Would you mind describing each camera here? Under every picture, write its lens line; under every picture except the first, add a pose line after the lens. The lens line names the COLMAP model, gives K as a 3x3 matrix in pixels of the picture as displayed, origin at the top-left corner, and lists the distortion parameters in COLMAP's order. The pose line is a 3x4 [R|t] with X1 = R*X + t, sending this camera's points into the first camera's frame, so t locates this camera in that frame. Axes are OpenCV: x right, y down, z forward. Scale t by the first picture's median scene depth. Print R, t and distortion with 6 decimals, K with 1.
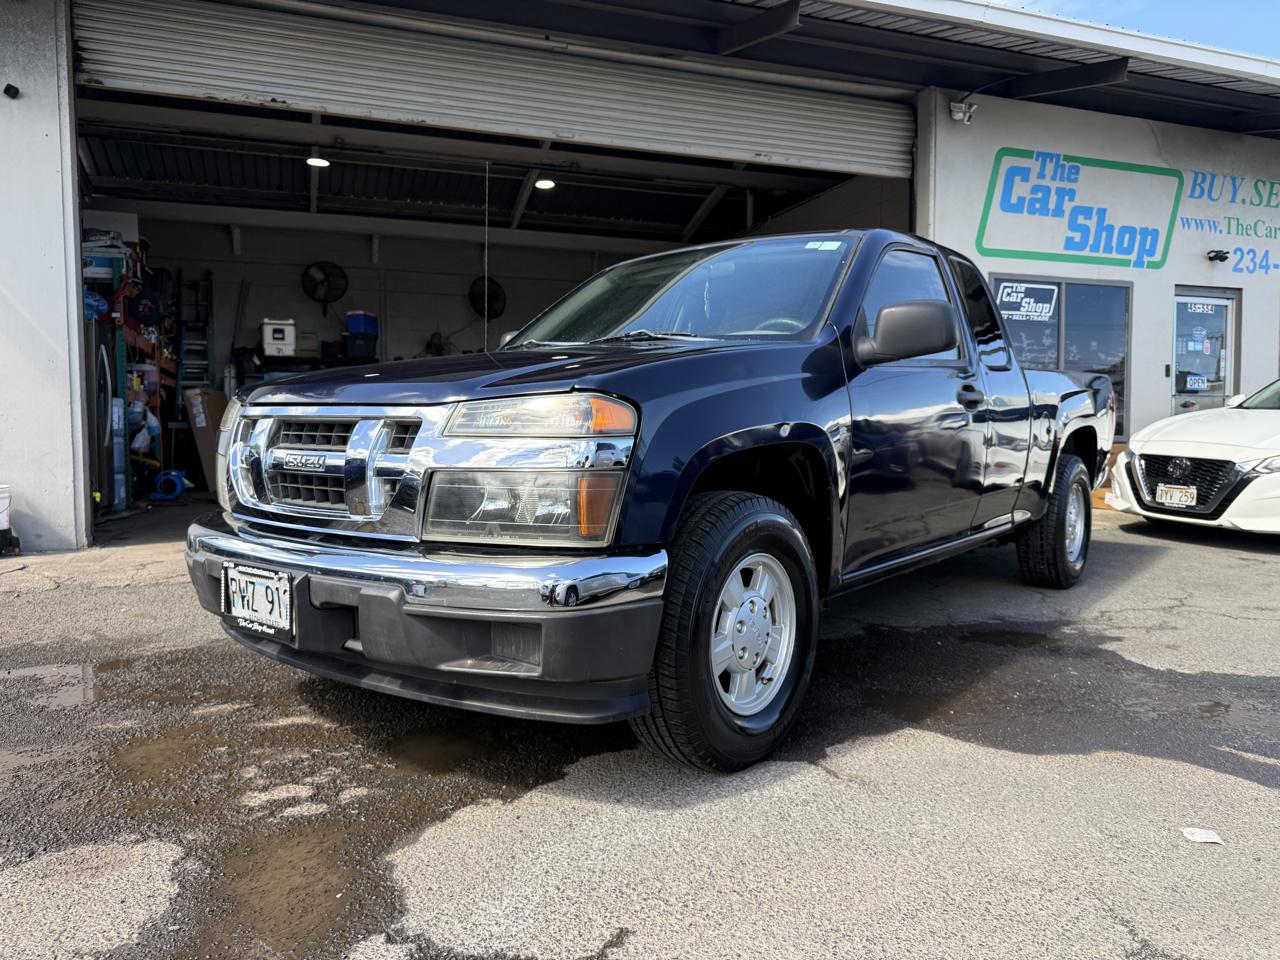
lens RADIAL K [[881.0, 0, 637.0], [0, 881.0, 494.8], [0, 0, 1]] dist [-0.006751, -0.003509]
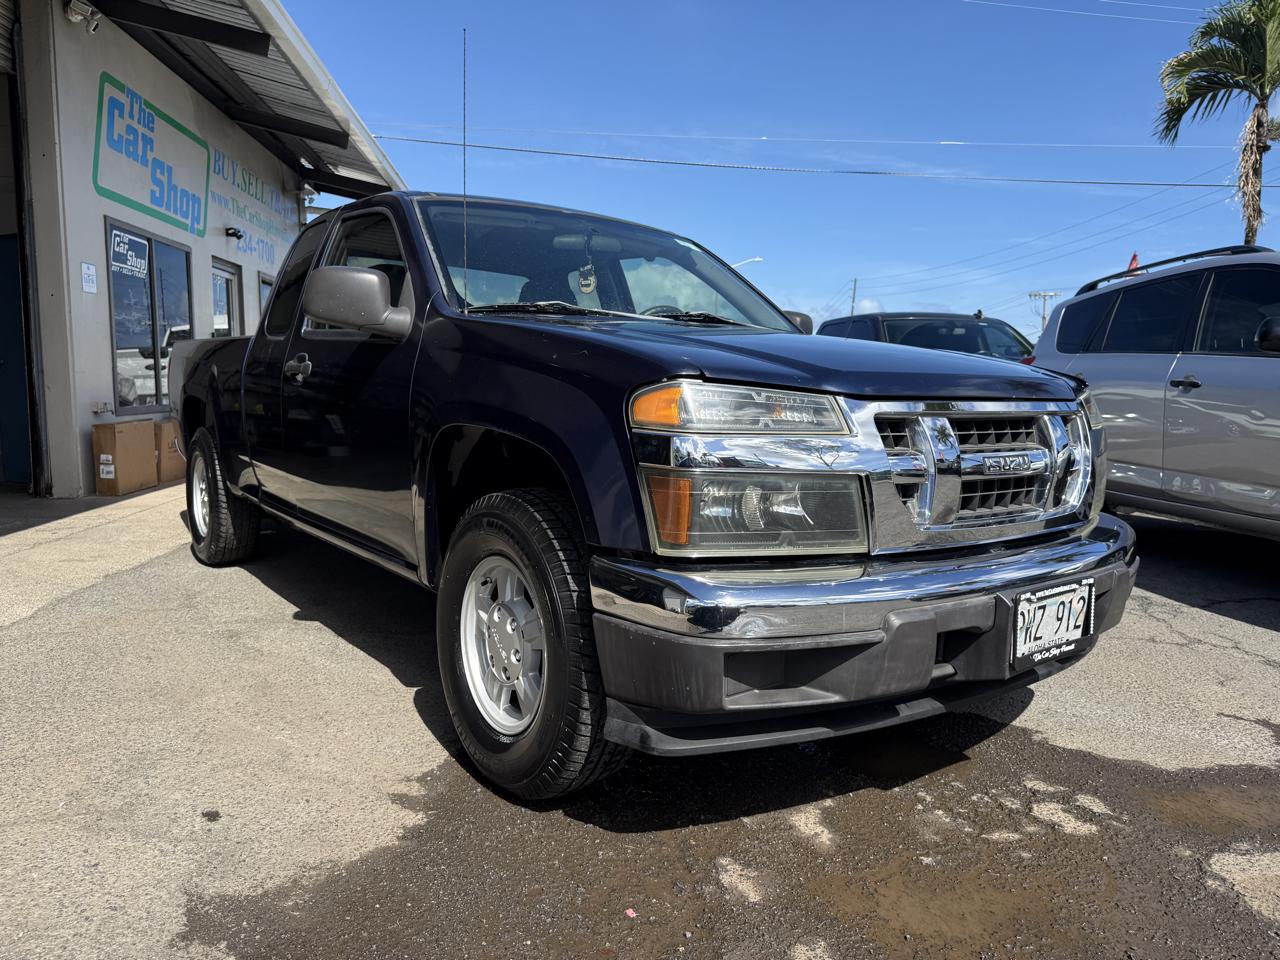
lens RADIAL K [[892.1, 0, 671.1], [0, 892.1, 477.4], [0, 0, 1]] dist [-0.013731, -0.006819]
pose [[0.270279, -0.085000, 0.959023, -0.298244], [0.061583, 0.995582, 0.070885, -0.024622], [-0.960810, 0.039901, 0.274319, 0.240163]]
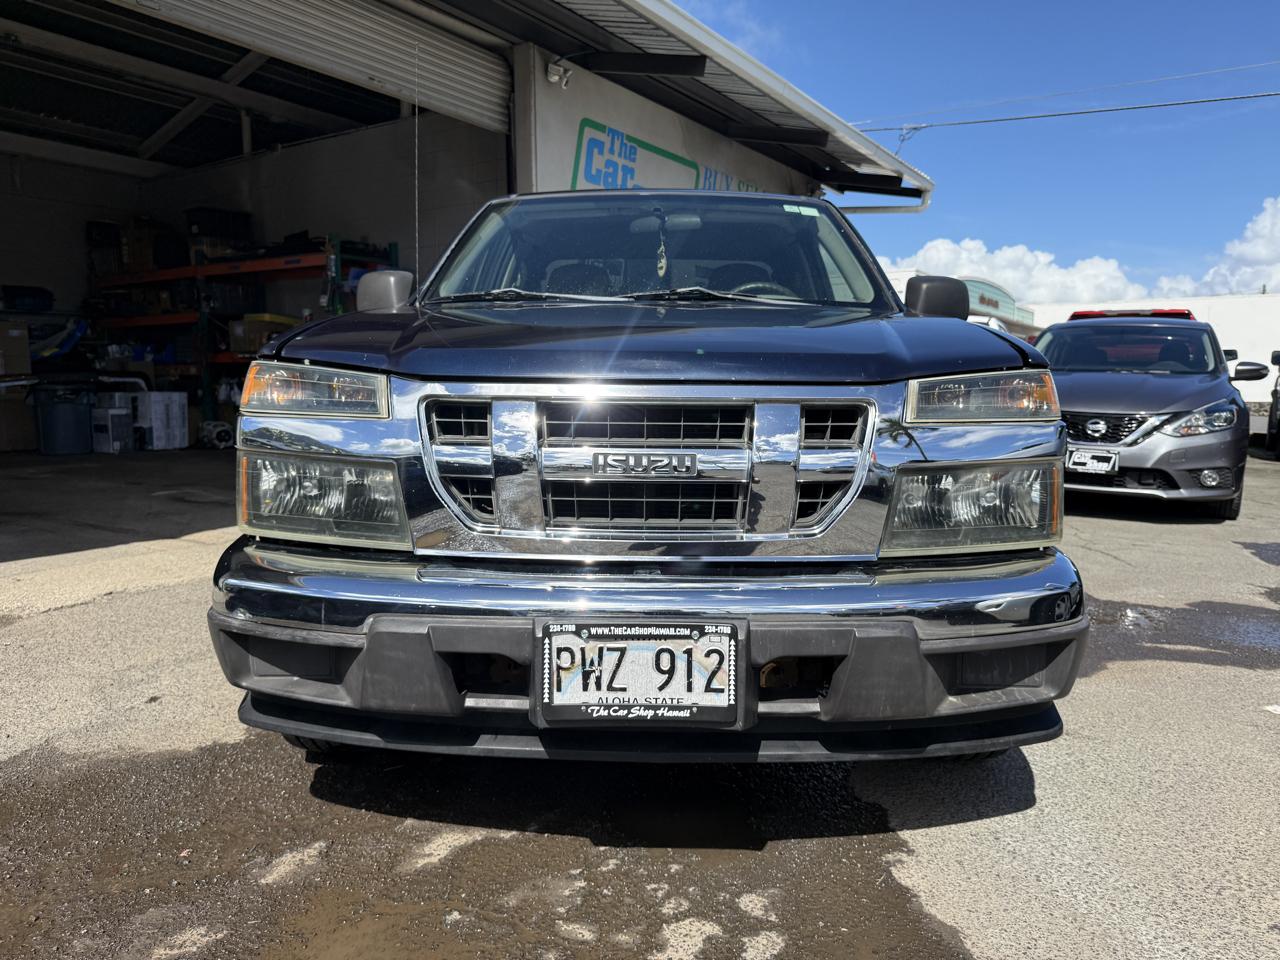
lens RADIAL K [[913.2, 0, 640.0], [0, 913.2, 480.0], [0, 0, 1]] dist [0.001432, -0.001151]
pose [[0.809152, -0.055923, 0.584932, -0.178418], [0.040760, 0.998405, 0.039069, -0.011785], [-0.586184, -0.007771, 0.810141, 0.093393]]
